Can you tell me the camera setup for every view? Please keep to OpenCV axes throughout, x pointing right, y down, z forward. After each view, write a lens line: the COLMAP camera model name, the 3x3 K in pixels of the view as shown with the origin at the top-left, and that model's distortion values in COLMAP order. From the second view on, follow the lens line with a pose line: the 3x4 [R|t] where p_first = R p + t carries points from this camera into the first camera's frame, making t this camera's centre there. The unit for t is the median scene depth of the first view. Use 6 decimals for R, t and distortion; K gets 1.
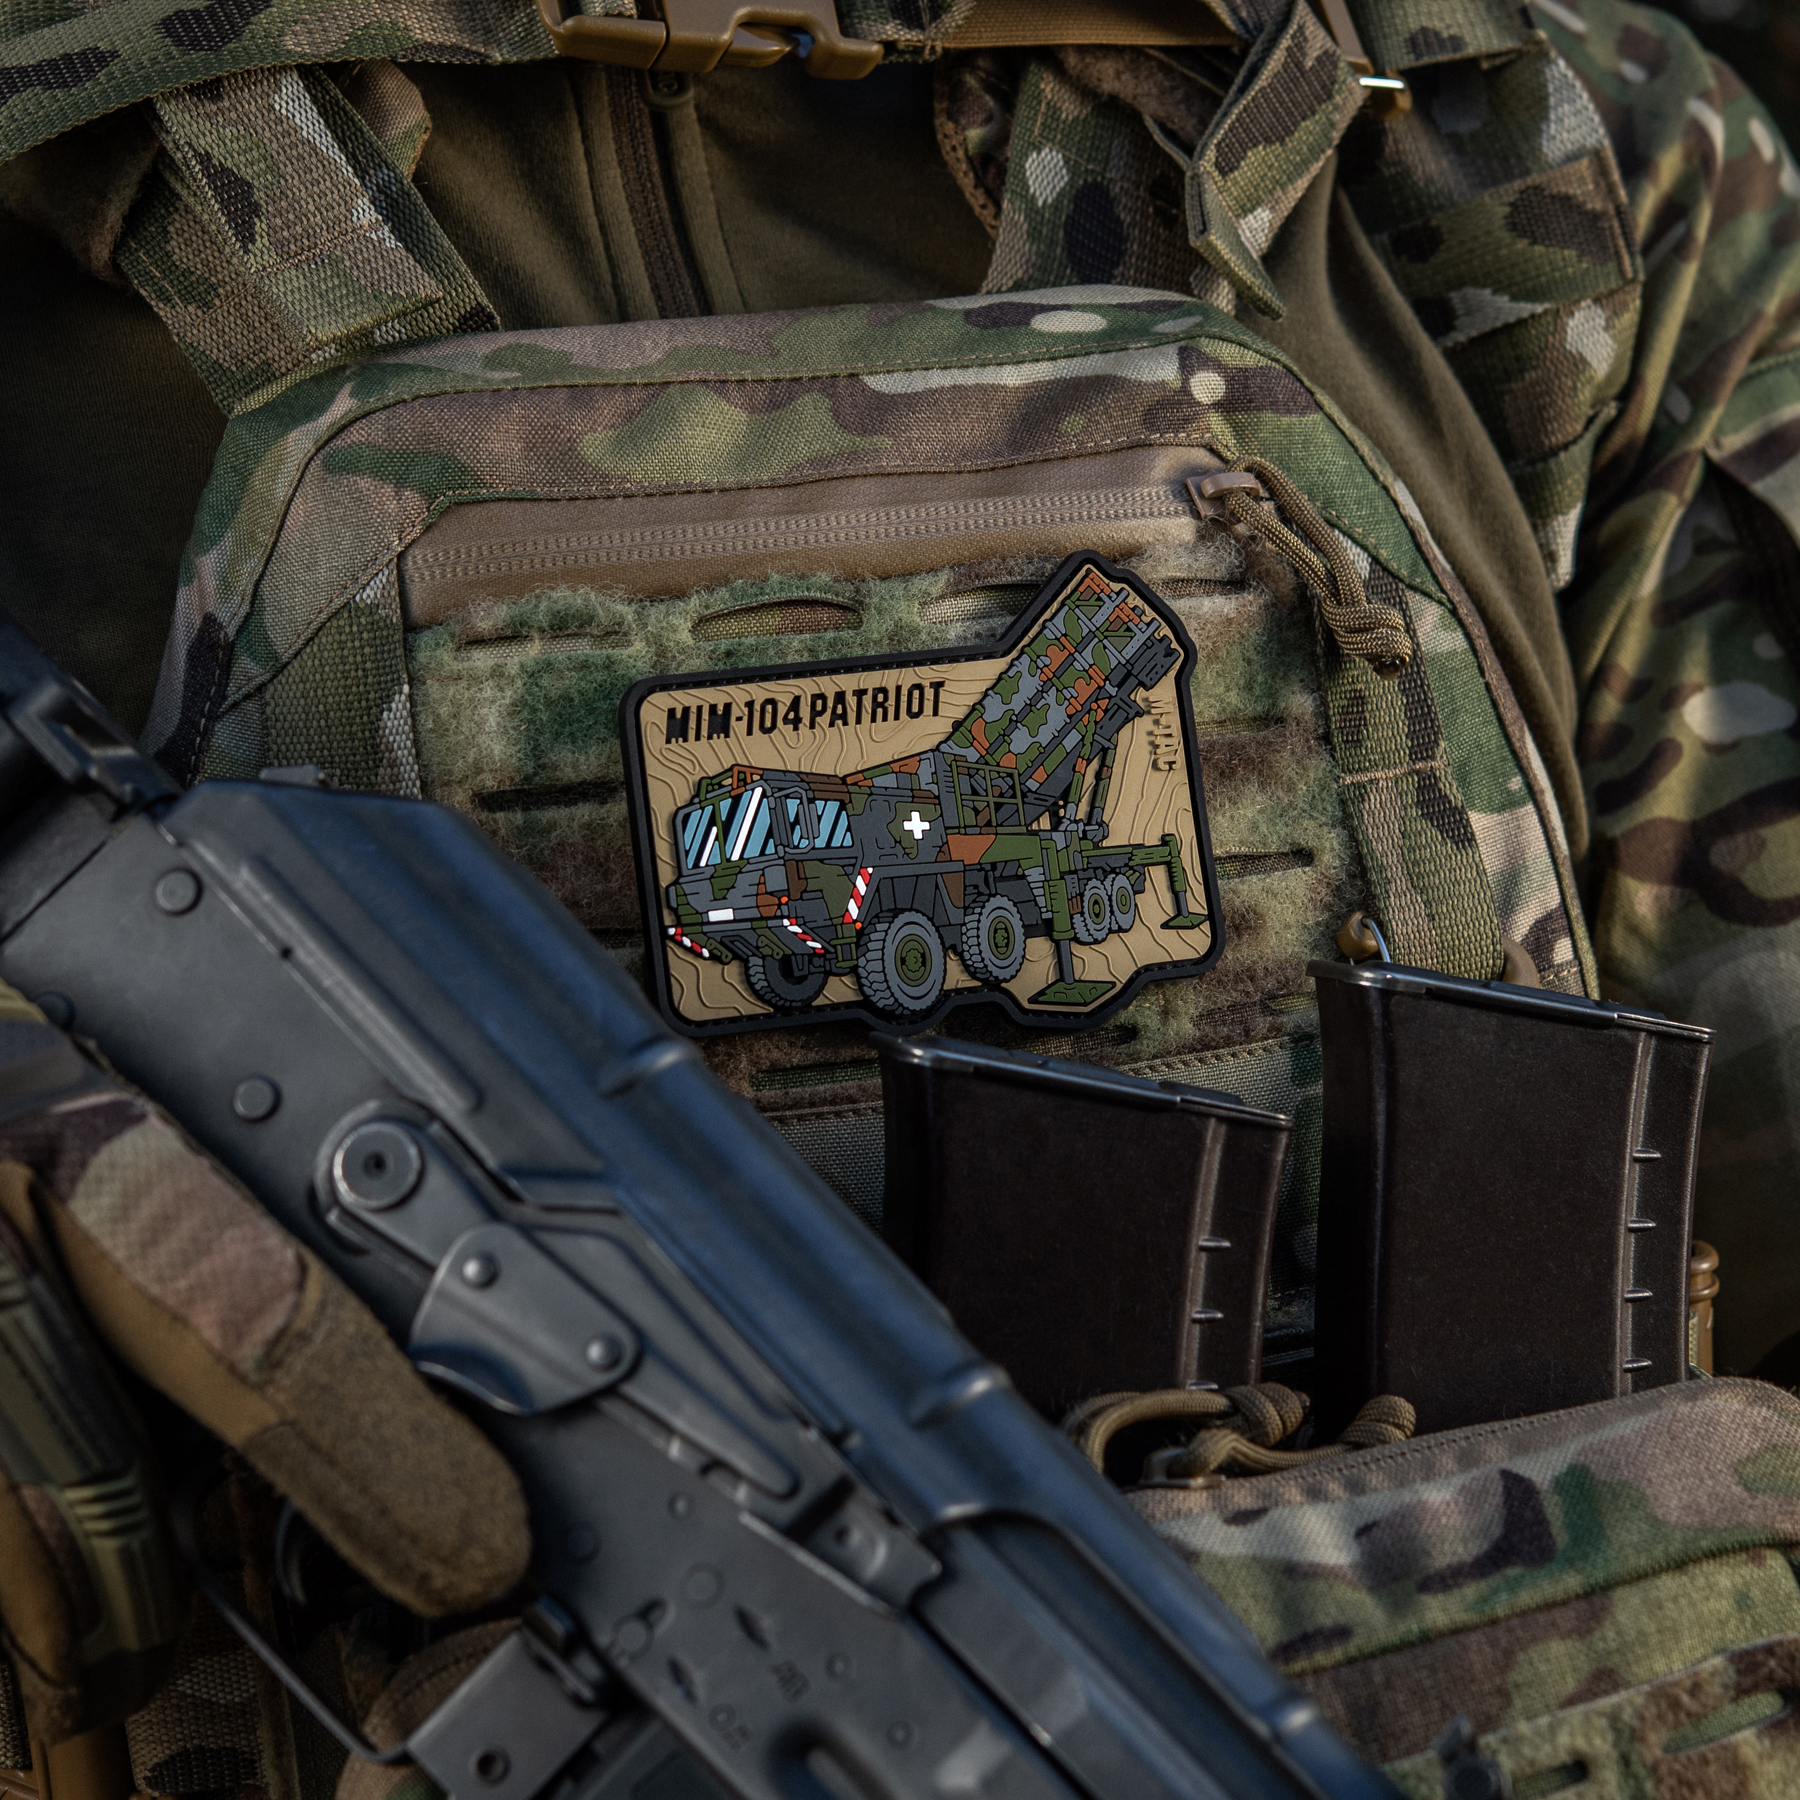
lens RADIAL K [[5558.4, 0, 963.7], [0, 5558.4, 833.3], [0, 0, 1]] dist [-0.139285, -0.465453]
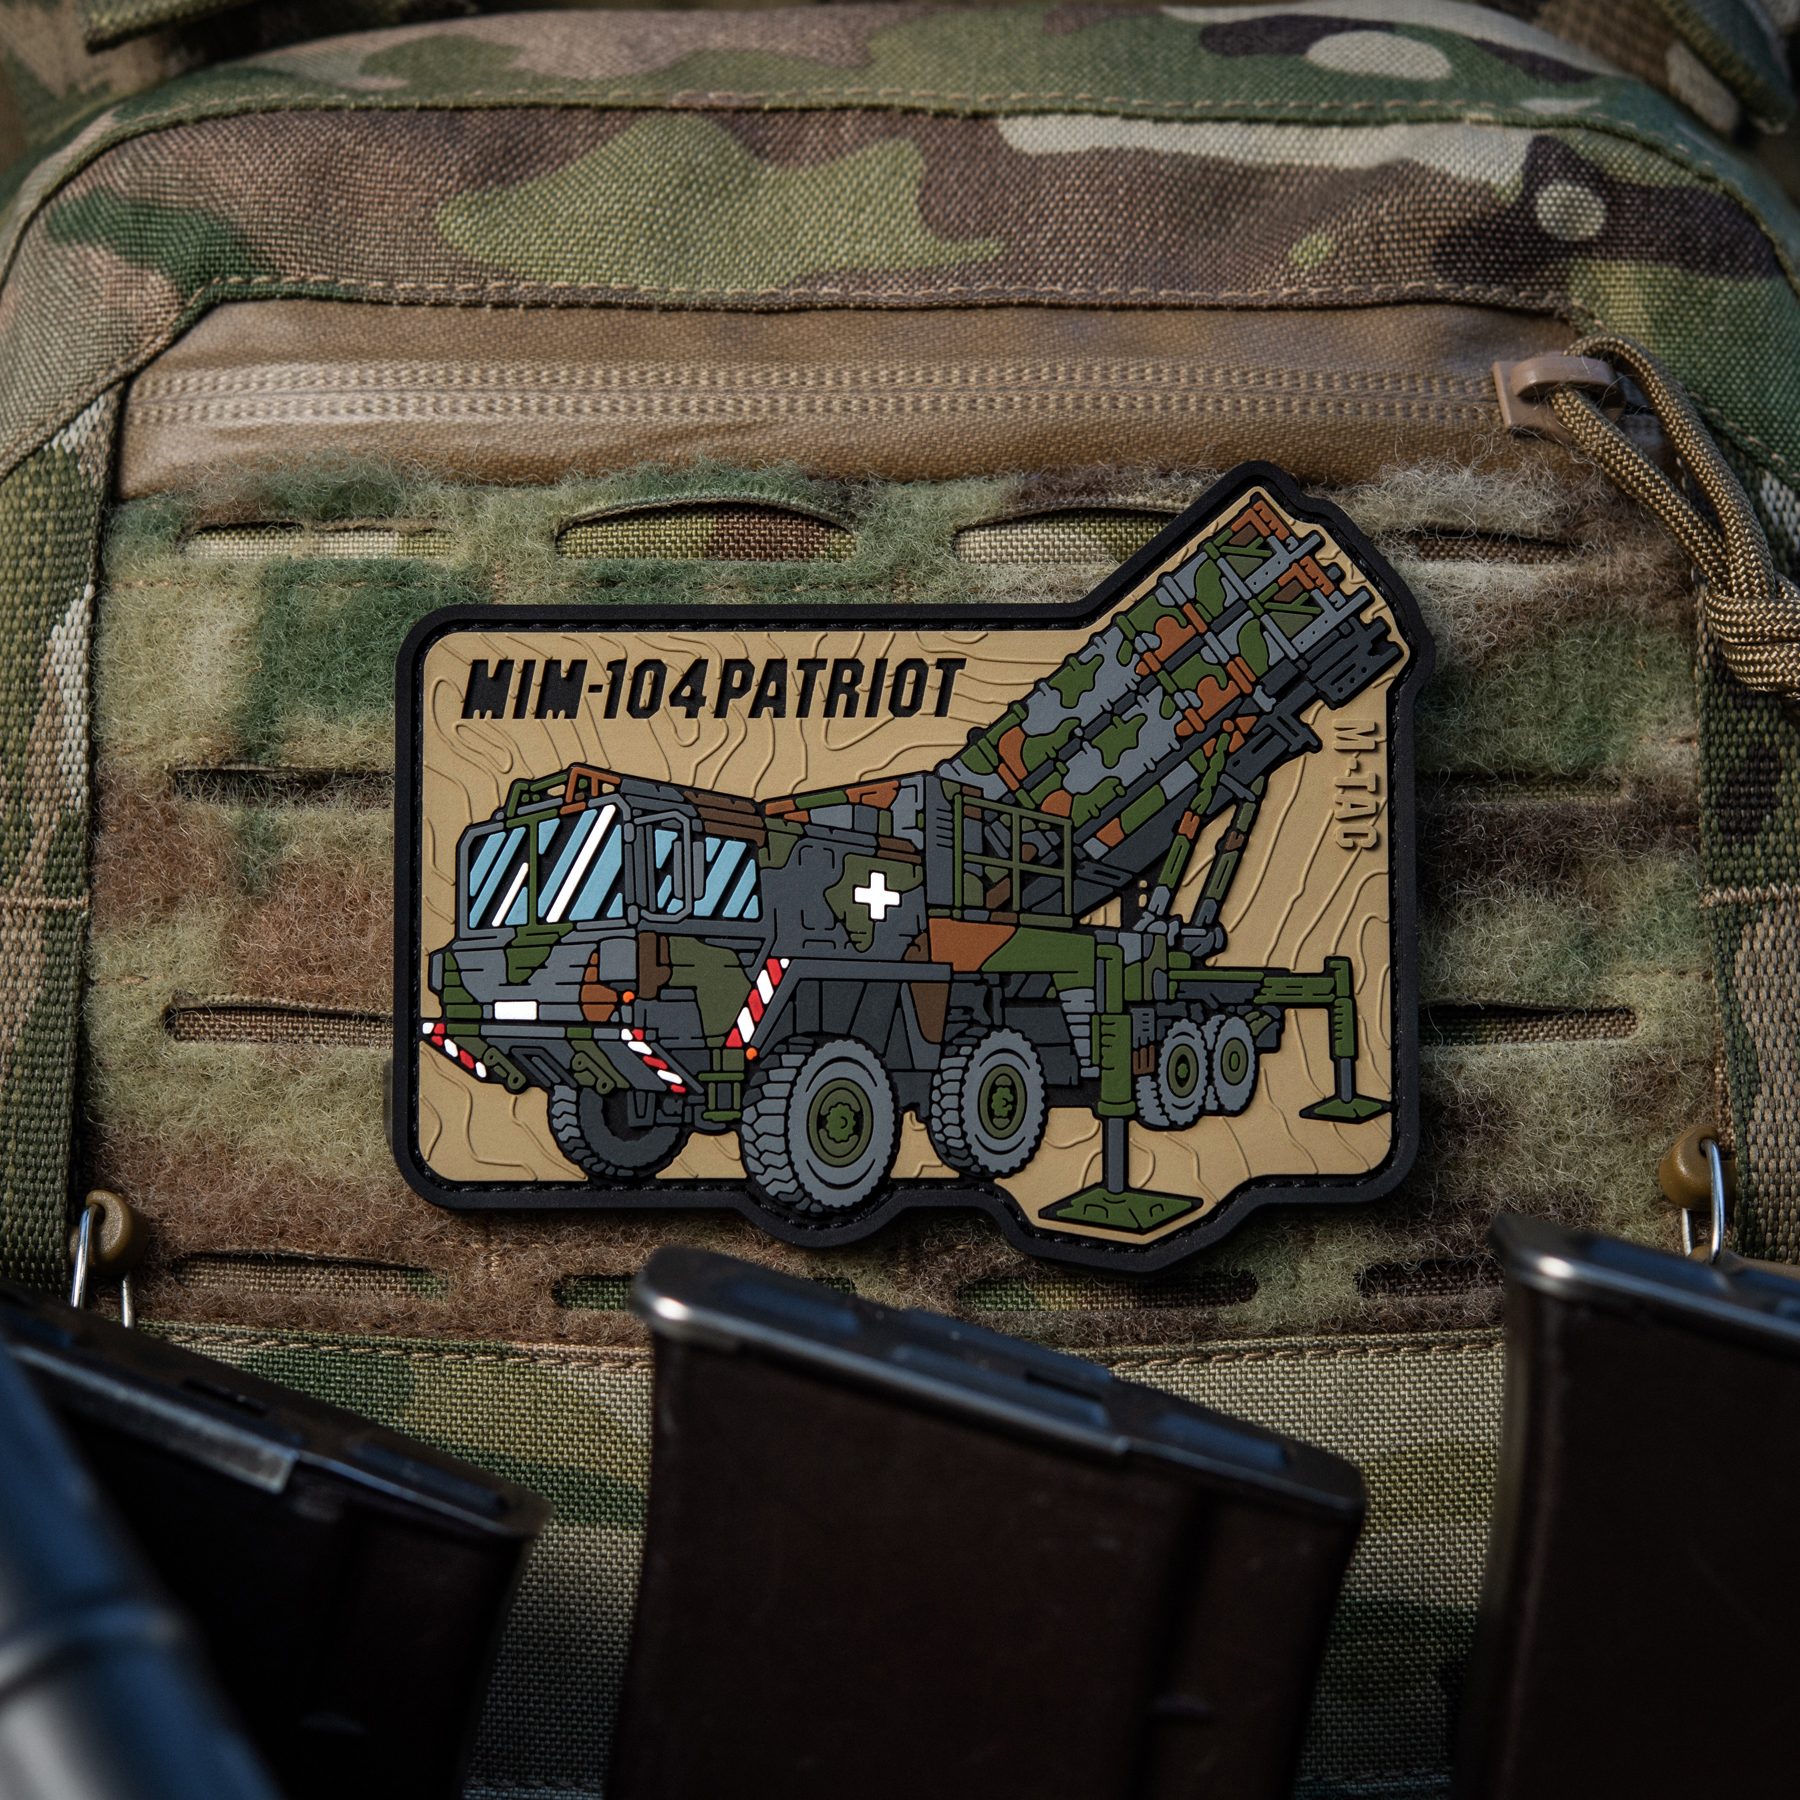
lens RADIAL K [[5558.4, 0, 963.7], [0, 5558.4, 833.3], [0, 0, 1]] dist [-0.139285, -0.465453]
pose [[0.935108, 0.097470, -0.340695, 0.200758], [-0.100276, 0.994915, 0.009408, -0.014549], [0.339879, 0.025366, 0.940127, 0.446365]]
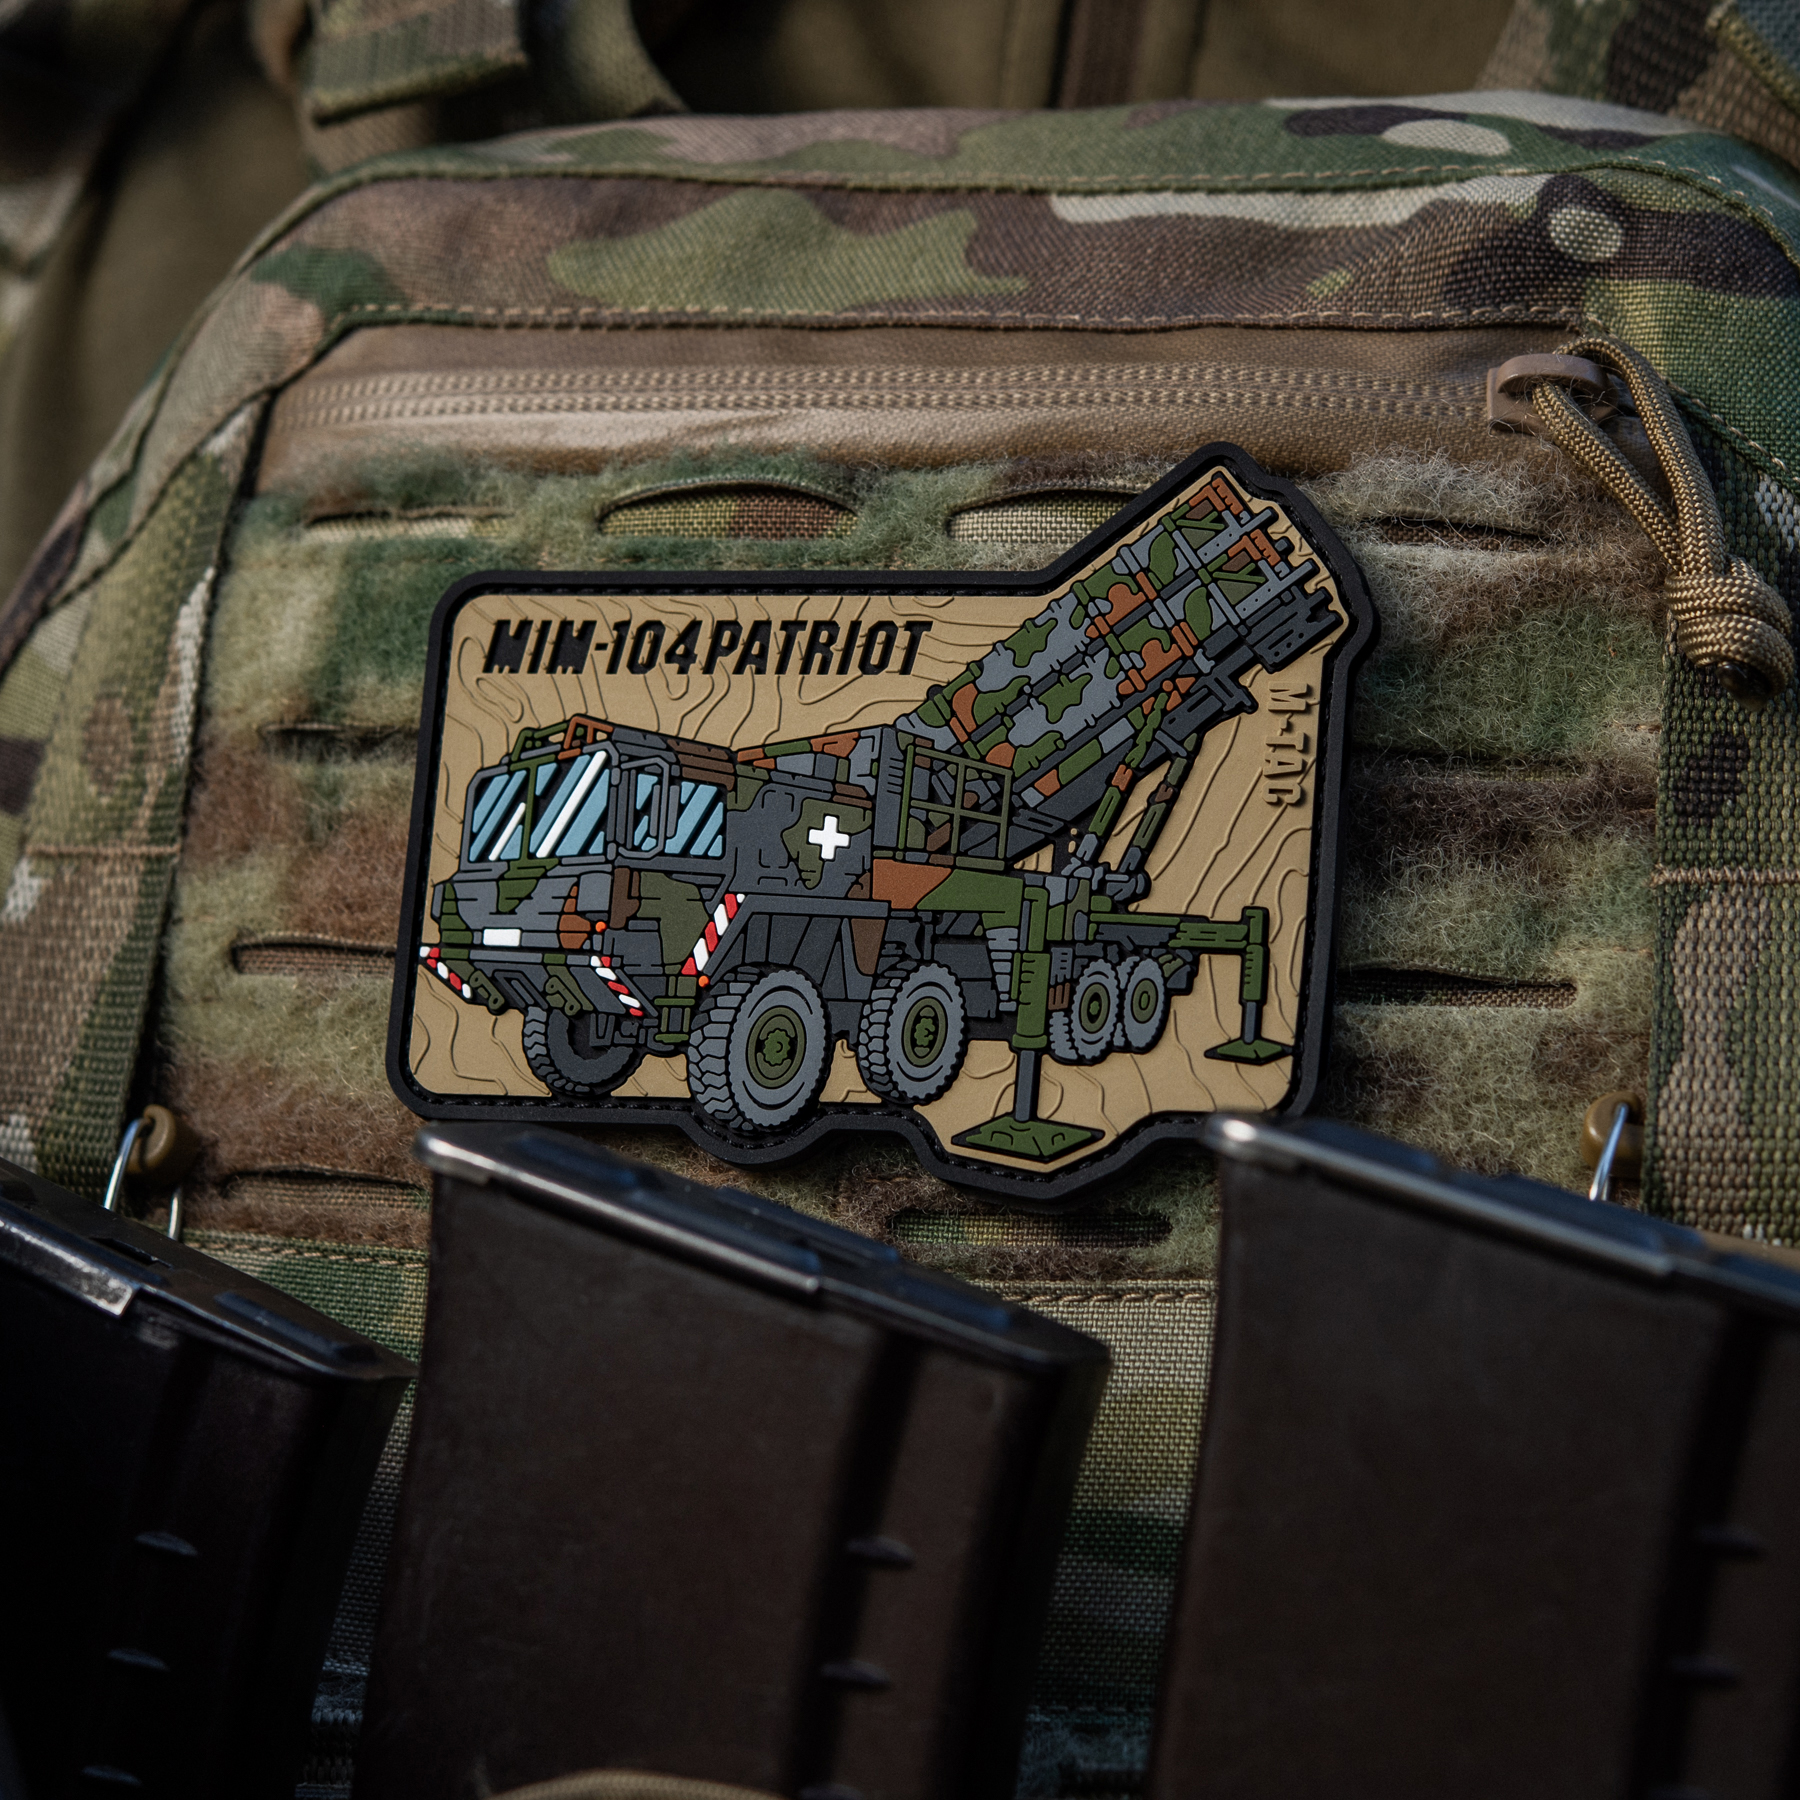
lens RADIAL K [[5558.4, 0, 963.7], [0, 5558.4, 833.3], [0, 0, 1]] dist [-0.139285, -0.465453]
pose [[0.786799, 0.062178, -0.614069, 0.385843], [-0.152006, 0.983789, -0.095149, 0.055041], [0.598198, 0.168205, 0.783496, 0.519721]]
